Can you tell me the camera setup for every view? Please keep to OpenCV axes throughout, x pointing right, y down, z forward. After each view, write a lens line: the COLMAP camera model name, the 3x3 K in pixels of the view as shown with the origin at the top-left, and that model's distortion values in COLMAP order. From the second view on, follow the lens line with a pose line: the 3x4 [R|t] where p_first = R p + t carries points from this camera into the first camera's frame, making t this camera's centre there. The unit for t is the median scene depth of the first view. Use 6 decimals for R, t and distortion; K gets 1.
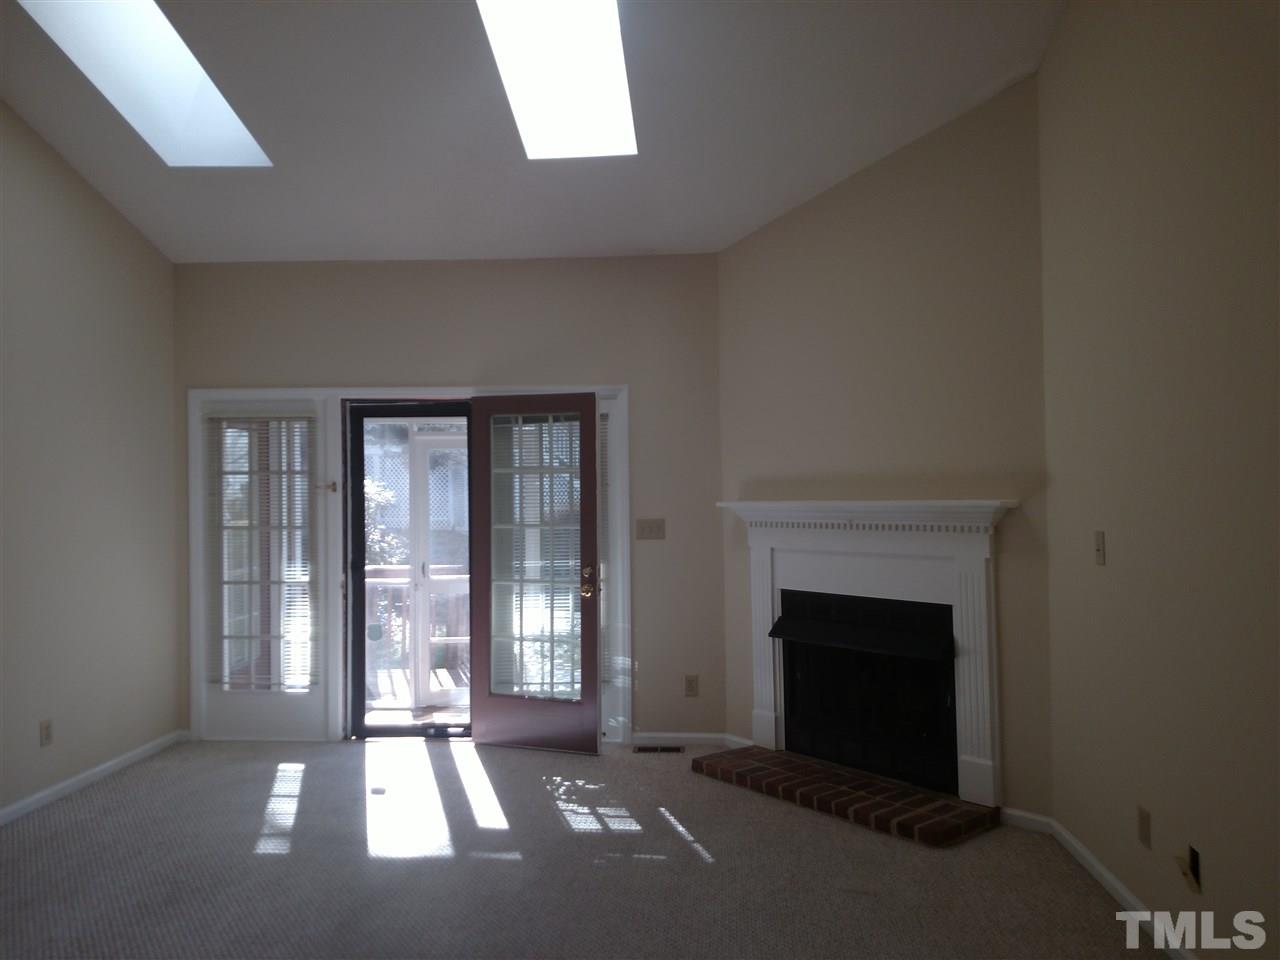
lens RADIAL K [[982.1, 0, 640.0], [0, 982.1, 480.0], [0, 0, 1]] dist [0.261843, -0.593345]
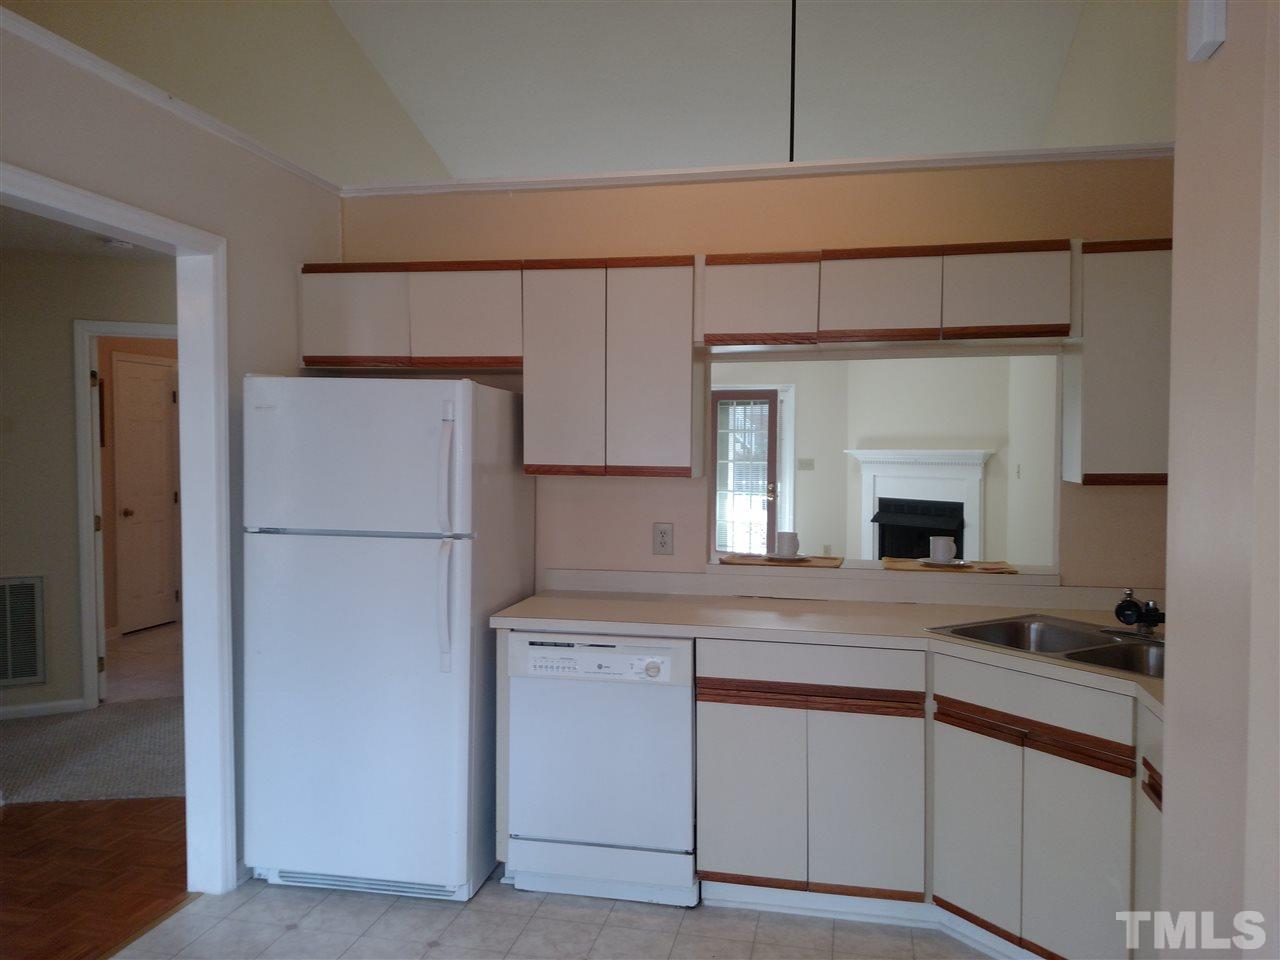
lens RADIAL K [[991.3, 0, 627.5], [0, 991.3, 486.1], [0, 0, 1]] dist [0.217905, -0.455132]
pose [[0.989927, 0.022606, -0.139760, -0.059669], [-0.014836, 0.998299, 0.056388, -0.009563], [0.140797, -0.053746, 0.988579, -0.906720]]
